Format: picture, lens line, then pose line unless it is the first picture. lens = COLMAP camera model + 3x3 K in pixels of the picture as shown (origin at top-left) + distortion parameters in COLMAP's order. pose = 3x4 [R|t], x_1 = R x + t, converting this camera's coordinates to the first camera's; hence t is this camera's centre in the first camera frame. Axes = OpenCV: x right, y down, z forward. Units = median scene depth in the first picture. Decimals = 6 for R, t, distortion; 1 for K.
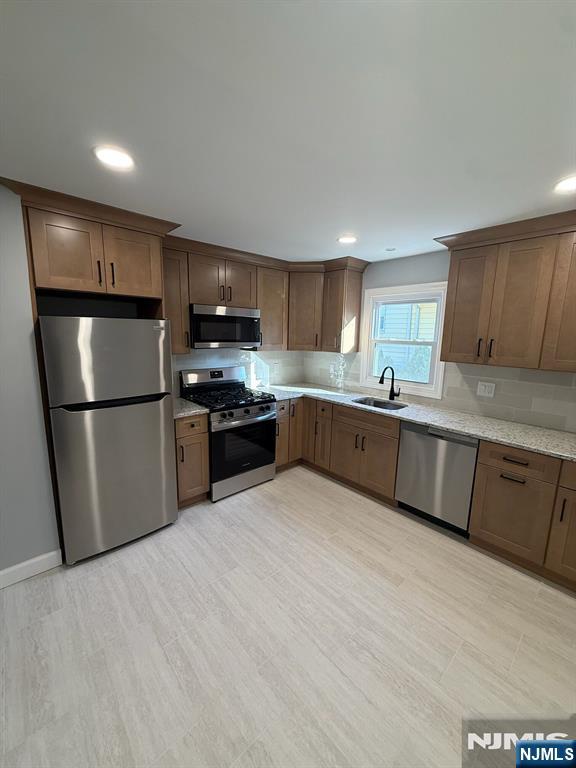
lens RADIAL K [[307.8, 0, 288.0], [0, 307.8, 384.0], [0, 0, 1]] dist [-0.000915, -0.000226]
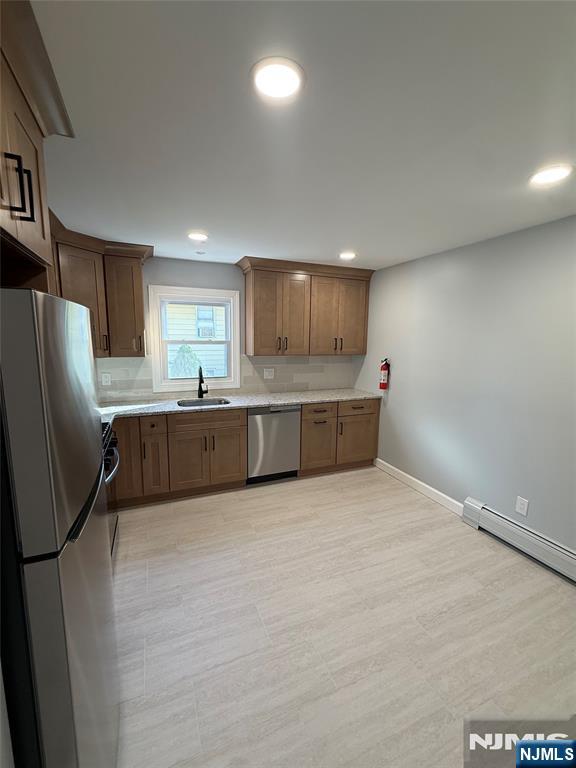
lens RADIAL K [[325.5, 0, 287.9], [0, 325.5, 385.3], [0, 0, 1]] dist [-0.000663, -0.000038]
pose [[0.322040, -0.154438, 0.934045, -0.727521], [0.154636, 0.981936, 0.109041, -0.079854], [-0.934012, 0.109321, 0.340104, 0.436055]]
